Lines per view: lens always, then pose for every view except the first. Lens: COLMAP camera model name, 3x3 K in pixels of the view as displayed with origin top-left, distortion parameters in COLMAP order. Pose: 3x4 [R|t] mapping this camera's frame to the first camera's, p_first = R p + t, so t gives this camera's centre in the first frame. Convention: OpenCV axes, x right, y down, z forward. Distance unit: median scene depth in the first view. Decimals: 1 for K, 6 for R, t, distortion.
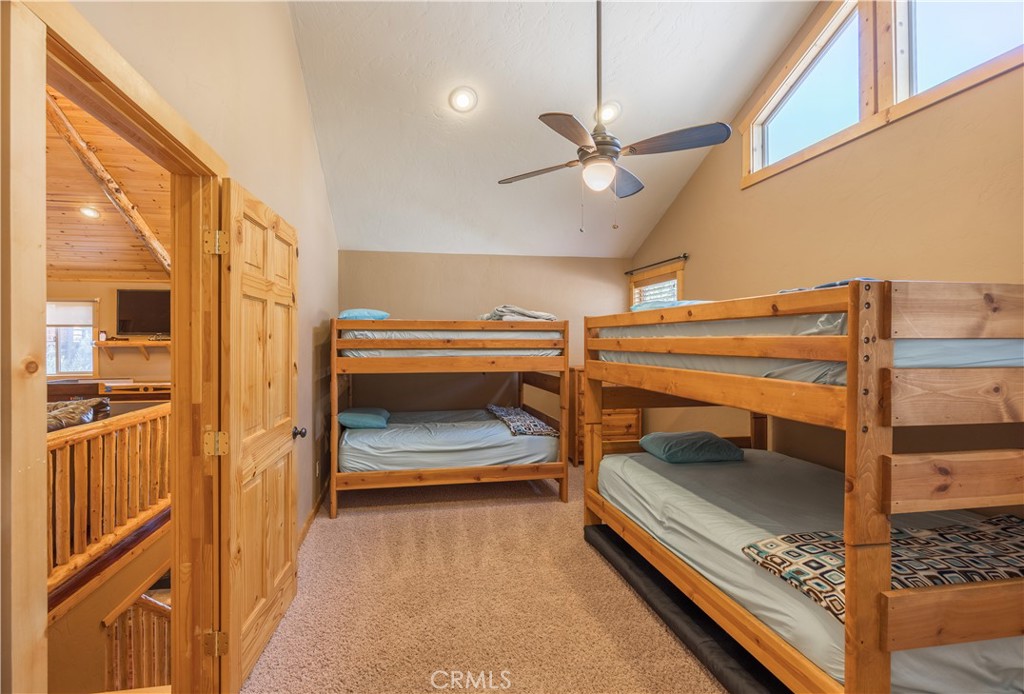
lens RADIAL K [[451.9, 0, 477.2], [0, 451.9, 341.4], [0, 0, 1]] dist [-0.000172, -0.000229]
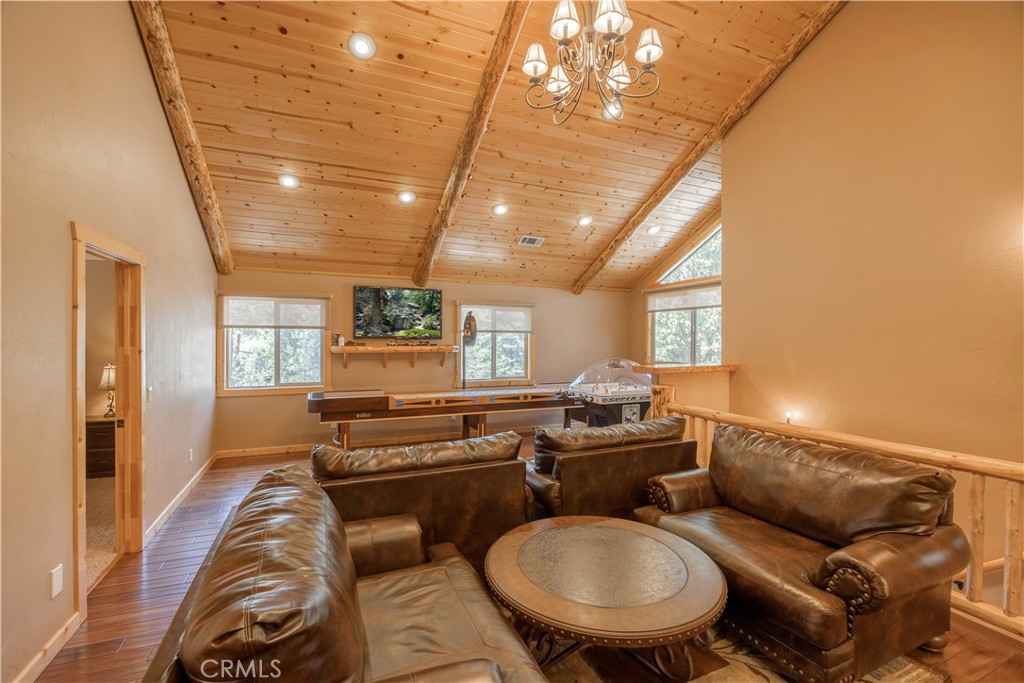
lens RADIAL K [[444.3, 0, 512.0], [0, 444.3, 341.5], [0, 0, 1]] dist [-0.013123, -0.000117]
pose [[0.966390, 0.004843, 0.257033, -0.768399], [-0.005463, 0.999984, 0.001699, -0.013146], [-0.257021, -0.003046, 0.966401, 0.121883]]
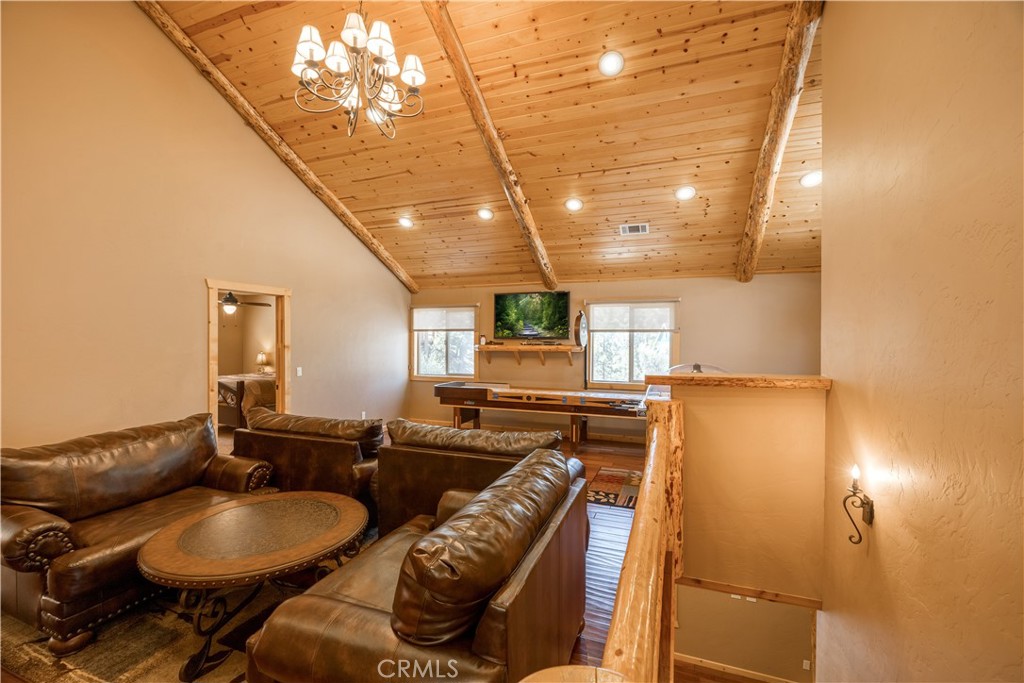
lens RADIAL K [[435.3, 0, 512.0], [0, 435.3, 341.5], [0, 0, 1]] dist [-0.002256, -0.000209]
pose [[0.867704, 0.007426, -0.497025, -0.298276], [-0.006108, 0.999972, 0.004278, -0.014005], [0.497043, -0.000677, 0.867726, 0.190359]]
